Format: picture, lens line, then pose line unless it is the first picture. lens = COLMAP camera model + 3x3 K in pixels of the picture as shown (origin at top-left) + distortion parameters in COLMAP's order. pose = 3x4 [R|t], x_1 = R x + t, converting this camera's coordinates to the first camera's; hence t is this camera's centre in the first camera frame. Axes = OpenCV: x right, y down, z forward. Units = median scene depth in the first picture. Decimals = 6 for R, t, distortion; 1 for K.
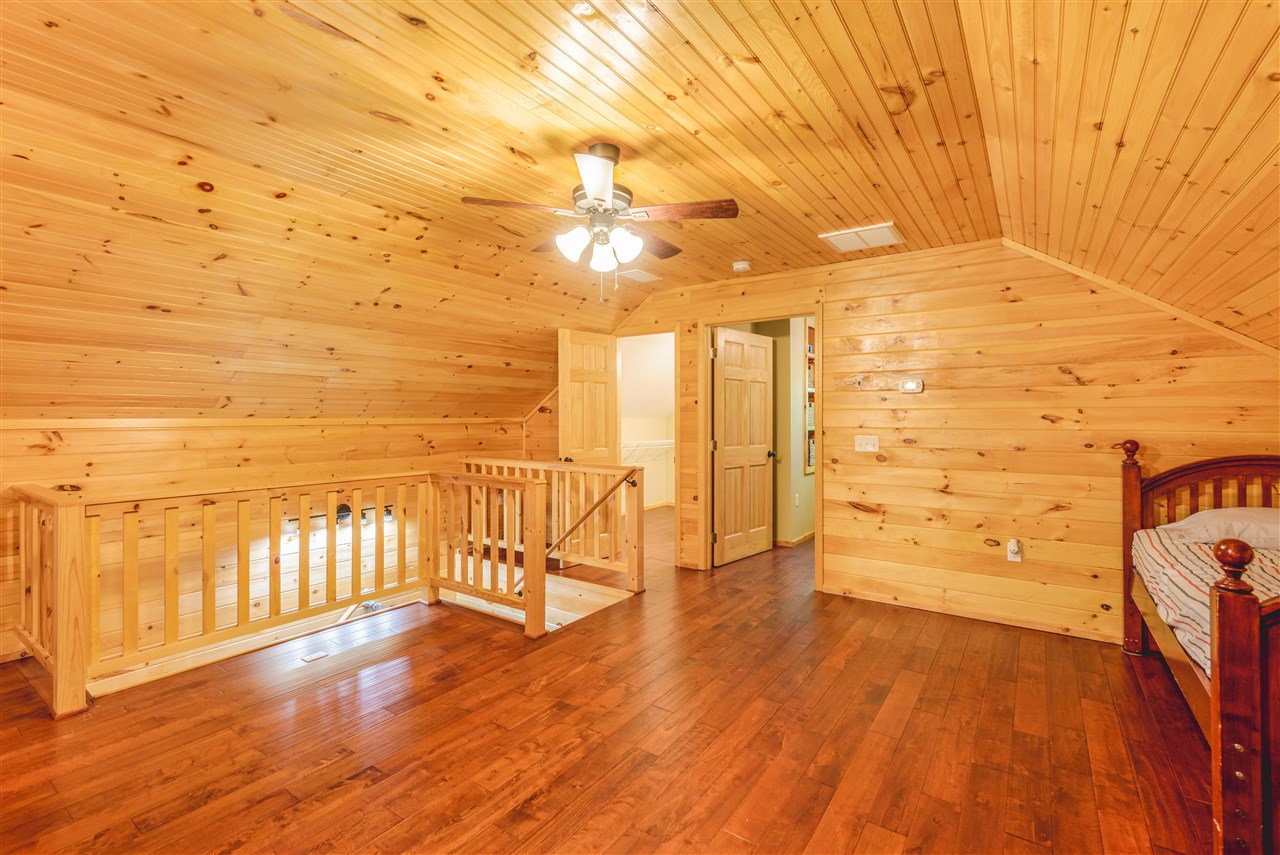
lens RADIAL K [[573.2, 0, 632.6], [0, 573.2, 418.8], [0, 0, 1]] dist [-0.005953, 0.005907]
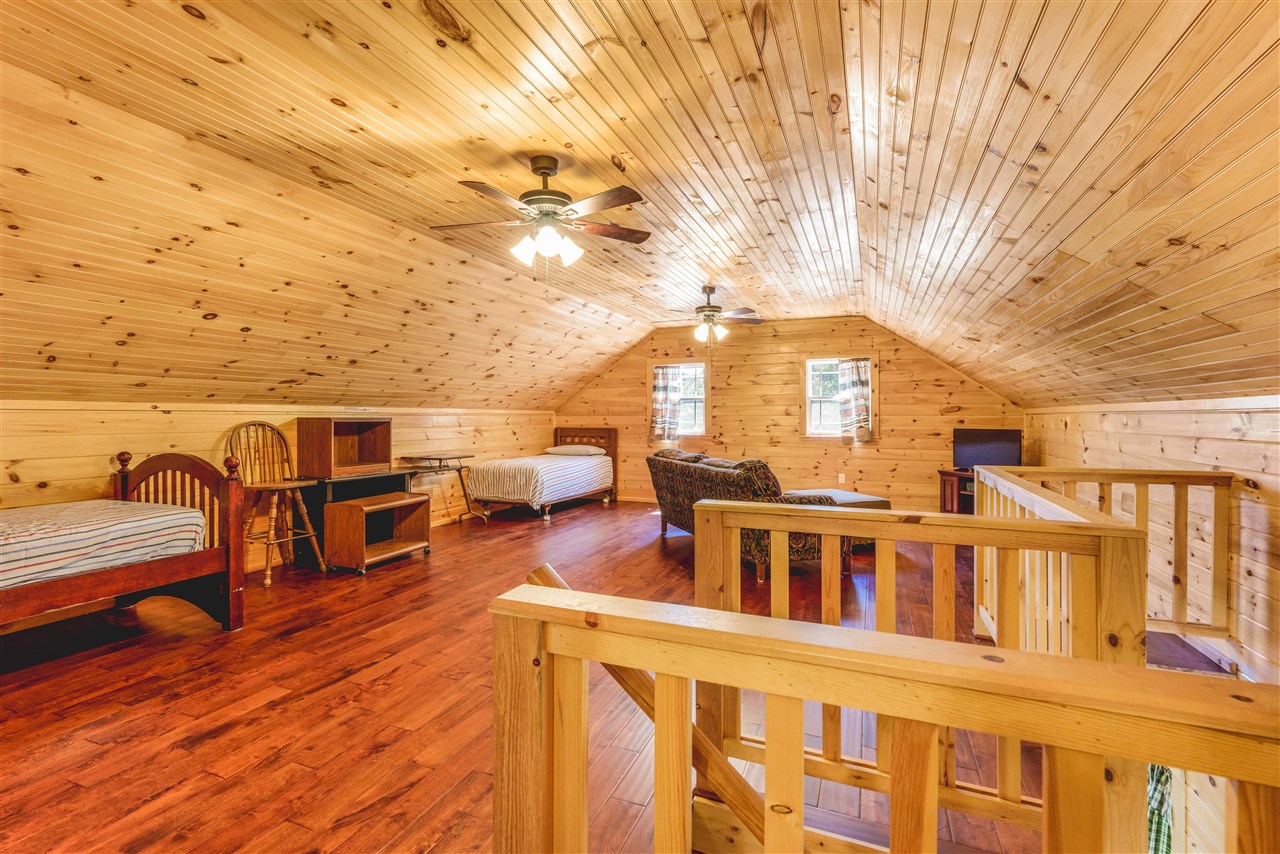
lens RADIAL K [[573.2, 0, 636.0], [0, 573.2, 417.6], [0, 0, 1]] dist [-0.005953, 0.005907]
pose [[-0.975375, 0.000745, -0.220551, 0.015813], [-0.000118, 0.999992, 0.003899, 0.023862], [0.220552, 0.003829, -0.975368, 1.458392]]
